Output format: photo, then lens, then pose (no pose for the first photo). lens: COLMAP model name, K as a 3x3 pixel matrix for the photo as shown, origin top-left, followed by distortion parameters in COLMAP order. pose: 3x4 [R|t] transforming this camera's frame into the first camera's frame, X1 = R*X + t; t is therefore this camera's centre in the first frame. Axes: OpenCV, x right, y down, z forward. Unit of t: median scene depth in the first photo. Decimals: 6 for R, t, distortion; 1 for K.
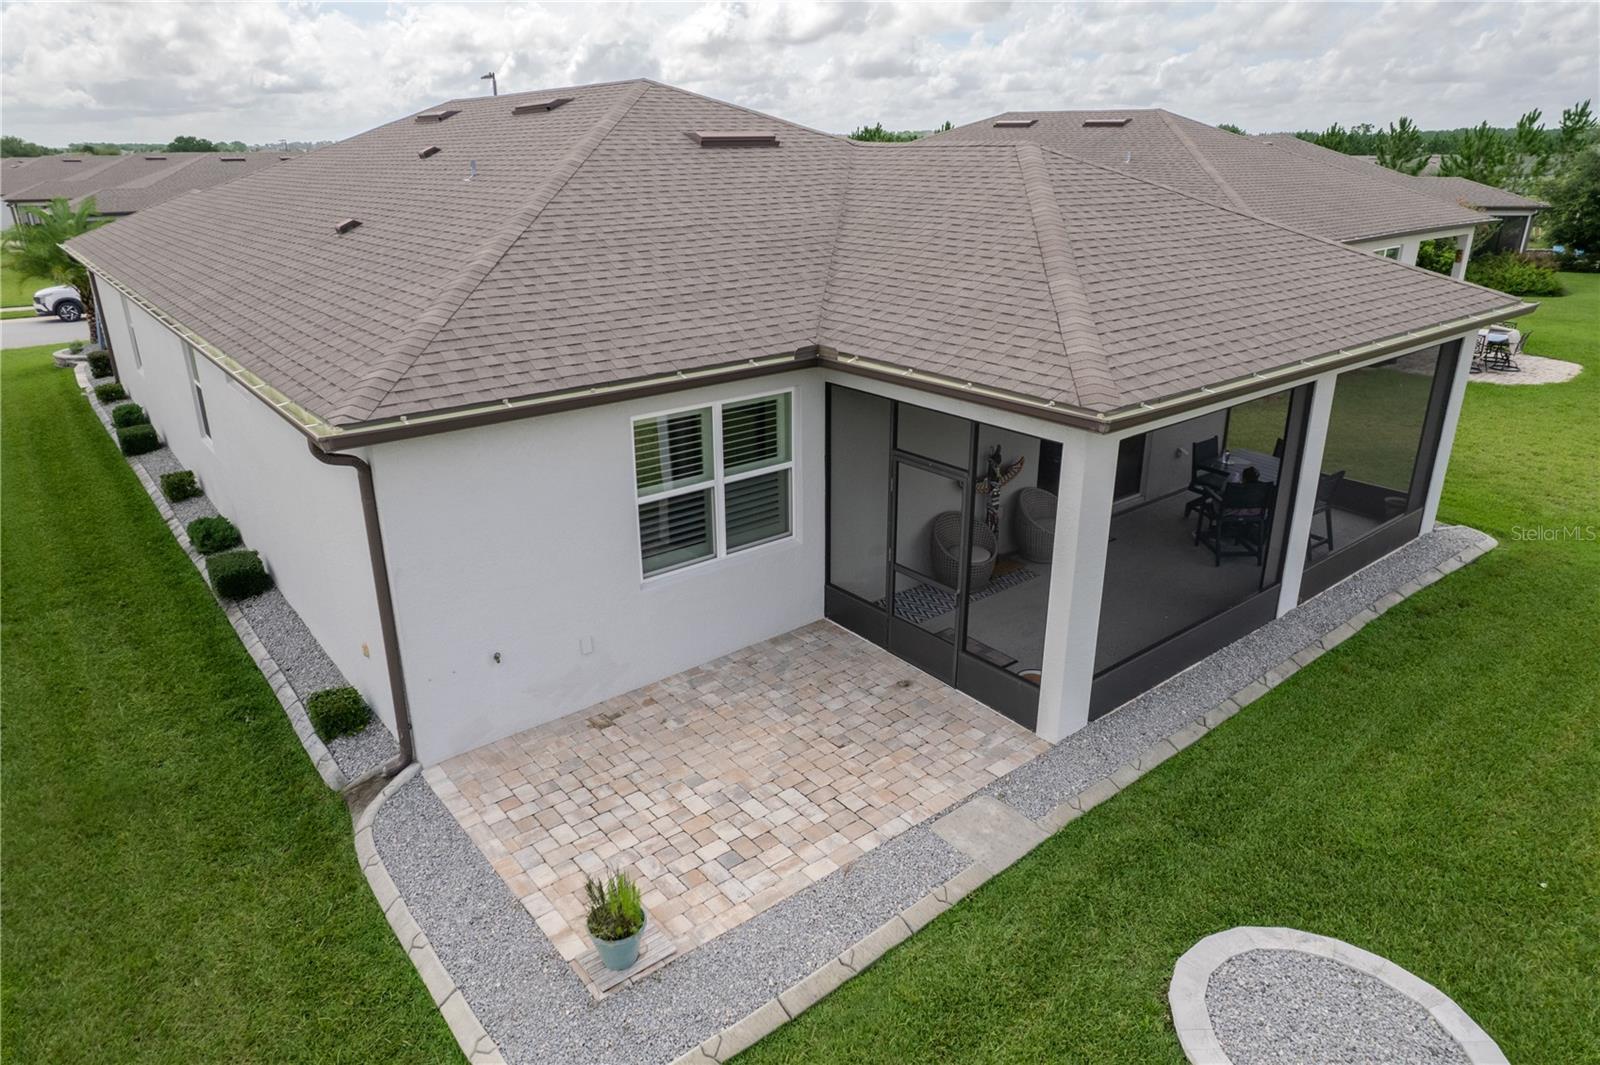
lens RADIAL K [[1006.6, 0, 796.7], [0, 1006.6, 526.9], [0, 0, 1]] dist [-0.034807, 0.011245]
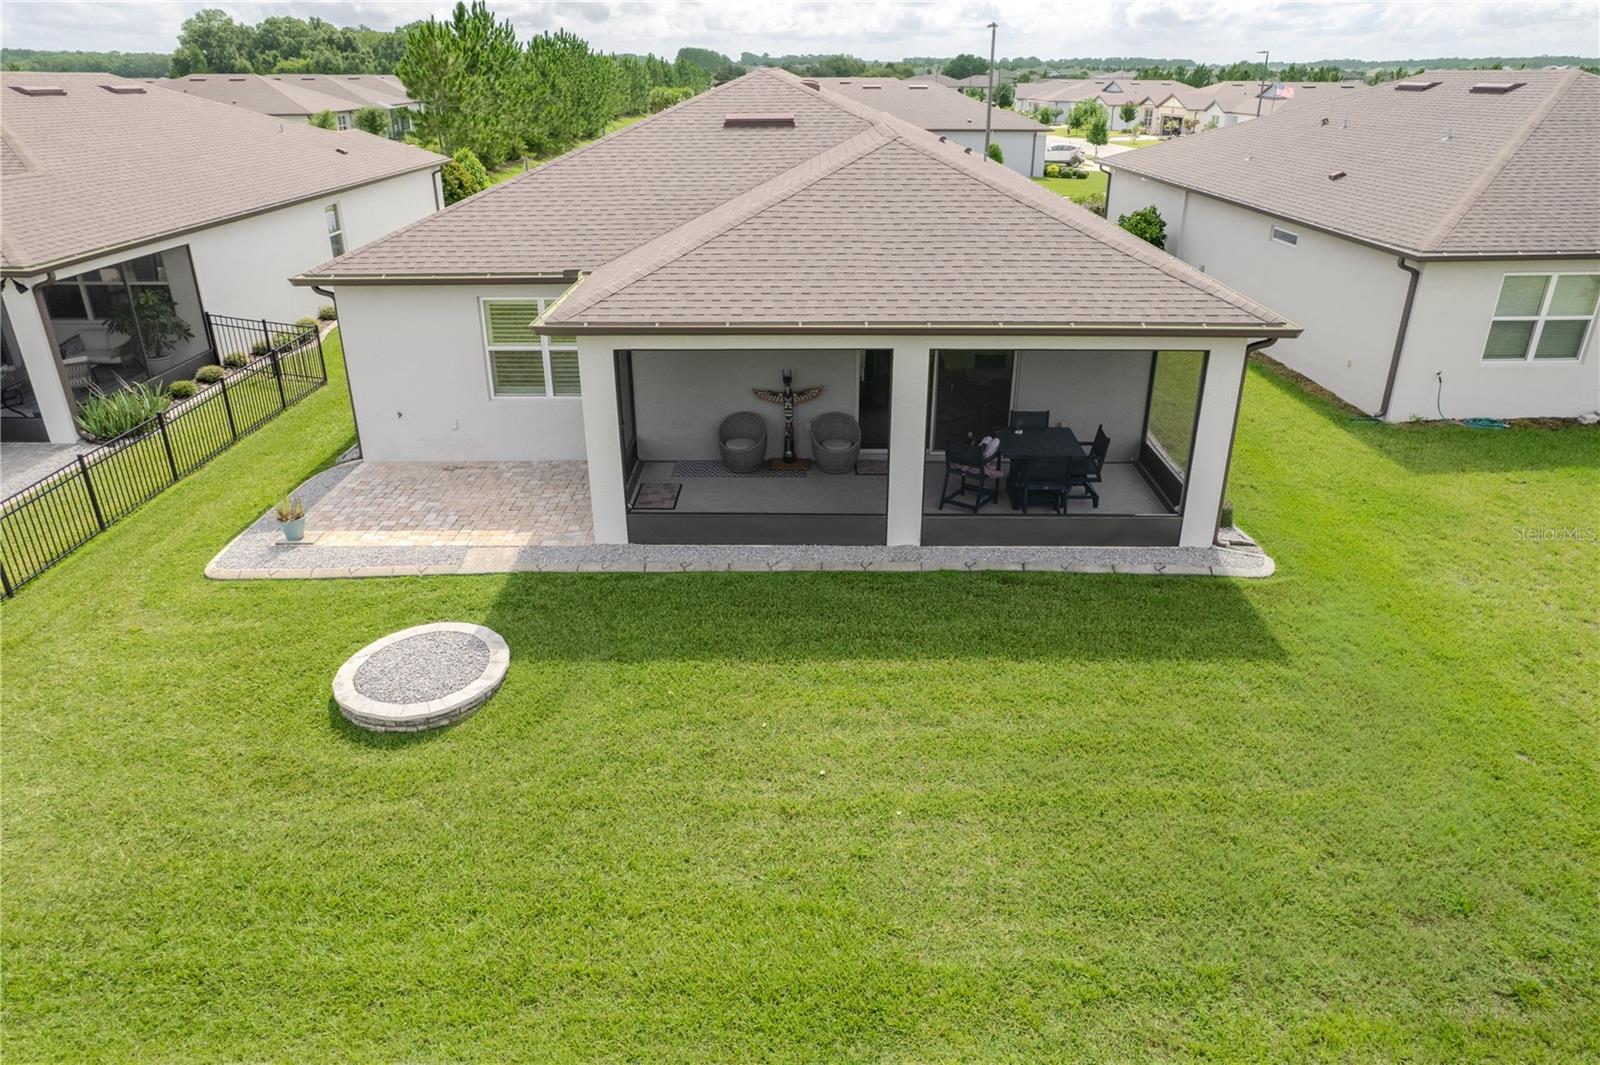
lens RADIAL K [[1006.6, 0, 799.3], [0, 1006.6, 533.6], [0, 0, 1]] dist [-0.034807, 0.011245]
pose [[0.773545, 0.269189, -0.573729, 1.349407], [-0.226521, 0.962942, 0.146391, -0.094814], [0.591875, 0.016721, 0.805856, -0.058944]]
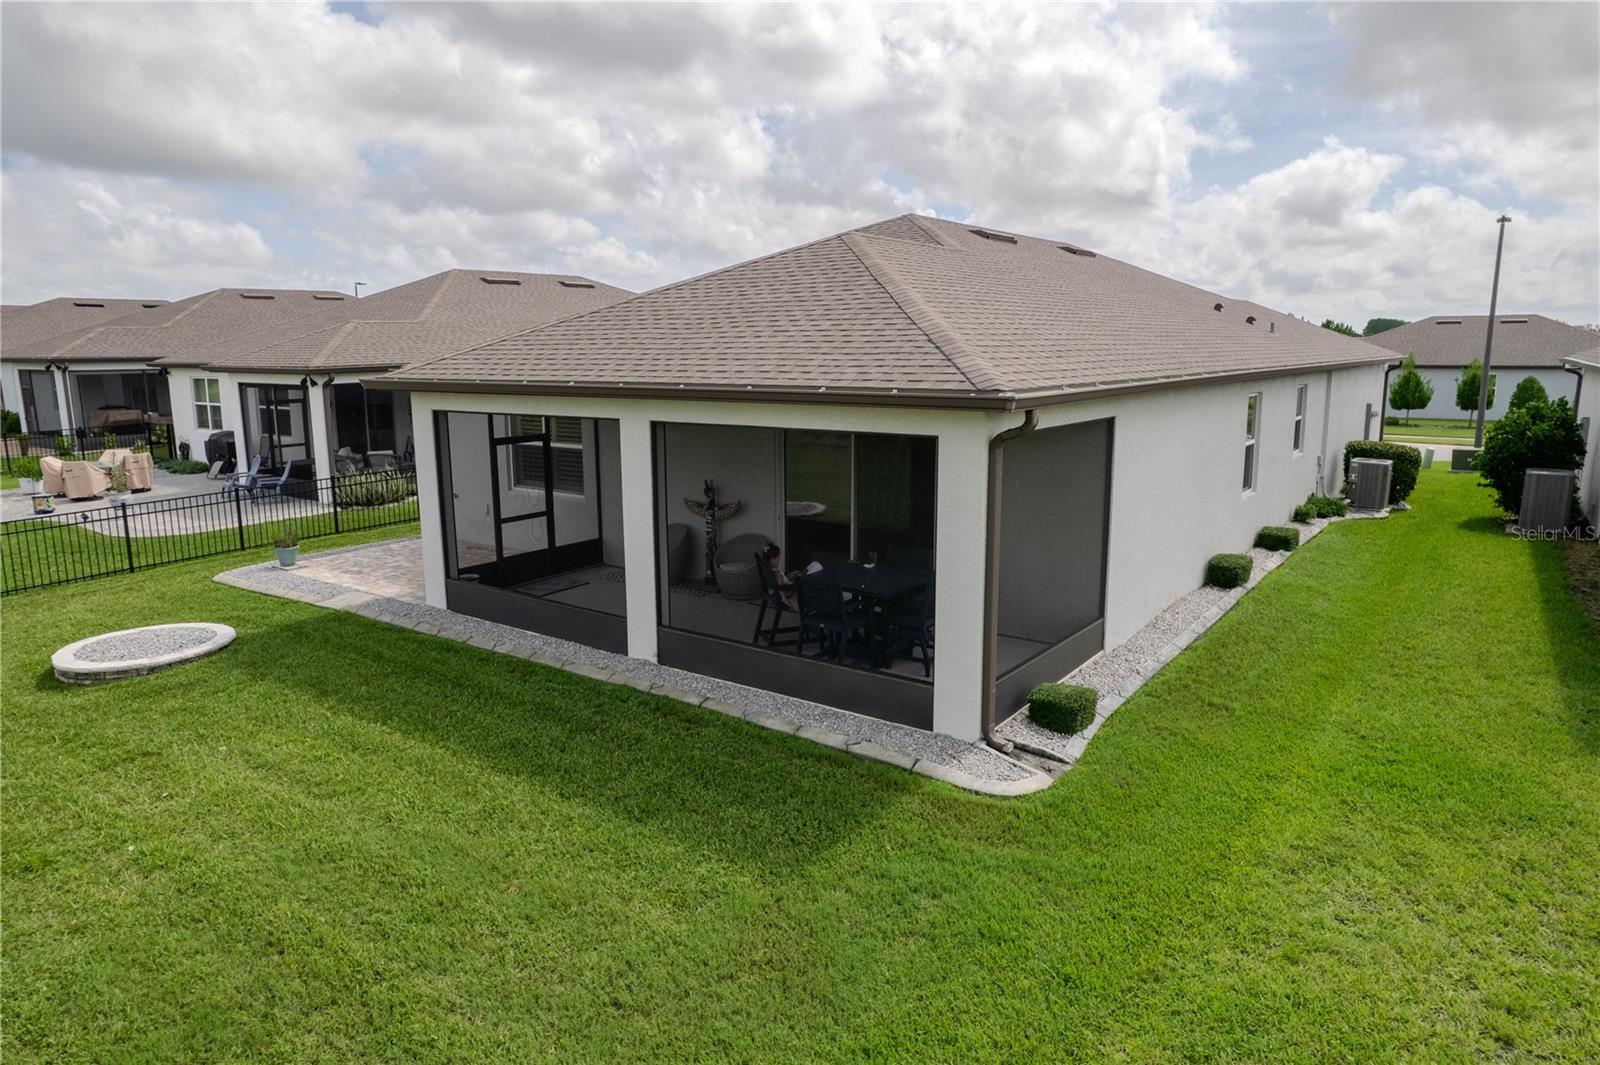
lens RADIAL K [[1006.6, 0, 809.2], [0, 1006.6, 536.1], [0, 0, 1]] dist [-0.034807, 0.011245]
pose [[0.259705, 0.182617, -0.948264, 1.823241], [-0.337760, 0.937113, 0.087965, -0.216409], [0.904694, 0.297441, 0.305054, 1.006909]]
